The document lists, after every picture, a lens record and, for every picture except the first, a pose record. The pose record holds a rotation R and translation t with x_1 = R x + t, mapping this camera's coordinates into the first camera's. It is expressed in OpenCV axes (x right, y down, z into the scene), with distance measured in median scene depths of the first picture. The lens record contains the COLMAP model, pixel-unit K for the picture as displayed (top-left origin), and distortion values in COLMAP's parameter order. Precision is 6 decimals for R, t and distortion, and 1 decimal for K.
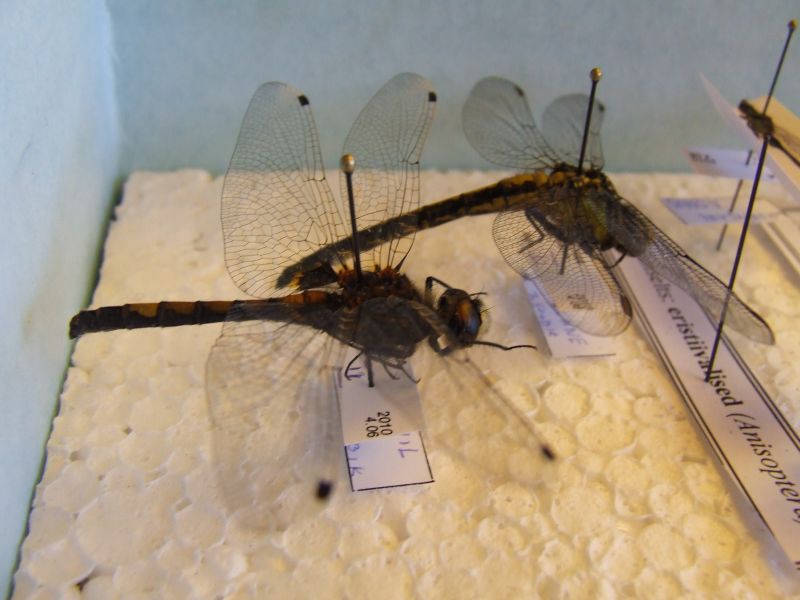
lens RADIAL K [[894.1, 0, 397.9], [0, 894.1, 300.3], [0, 0, 1]] dist [-0.112590, 0.000000]
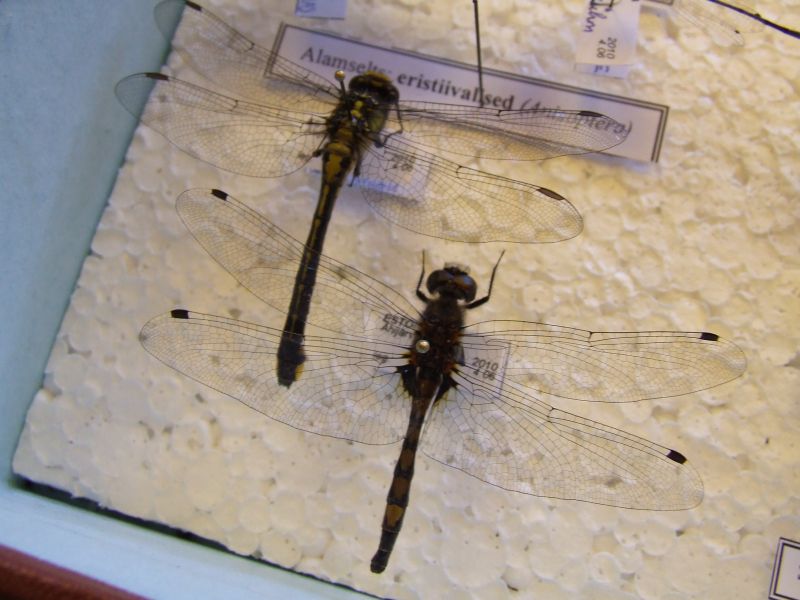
lens RADIAL K [[894.1, 0, 400.4], [0, 894.1, 299.3], [0, 0, 1]] dist [-0.112590, 0.000000]
pose [[0.379776, -0.915689, 0.131467, -0.133483], [0.570491, 0.343702, 0.745928, -0.875427], [-0.728224, -0.208285, 0.652922, 0.172767]]
